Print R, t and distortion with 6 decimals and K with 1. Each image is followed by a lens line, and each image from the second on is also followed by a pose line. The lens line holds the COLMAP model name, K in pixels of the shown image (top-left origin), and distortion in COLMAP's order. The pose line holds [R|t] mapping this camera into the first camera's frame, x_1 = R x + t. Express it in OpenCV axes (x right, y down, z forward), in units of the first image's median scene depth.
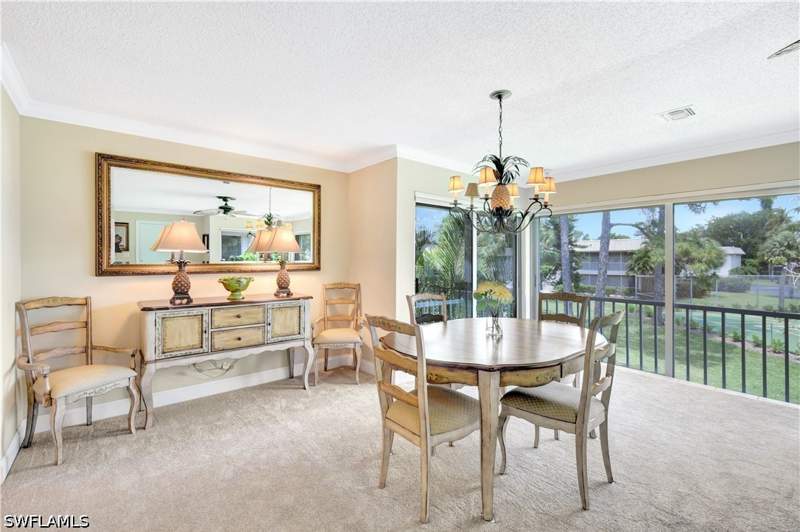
lens RADIAL K [[355.6, 0, 400.0], [0, 355.6, 266.0], [0, 0, 1]] dist [0.001091, 0.000171]
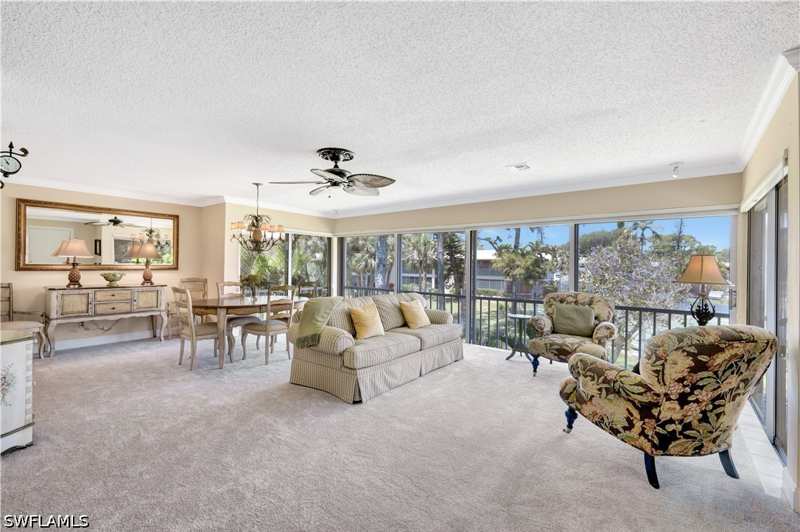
lens RADIAL K [[347.0, 0, 401.1], [0, 347.0, 268.9], [0, 0, 1]] dist [0.001658, 0.000370]
pose [[0.978427, 0.007888, 0.206443, 0.559133], [-0.007080, 0.999964, -0.004649, 0.012170], [-0.206472, 0.003087, 0.978448, -0.929935]]
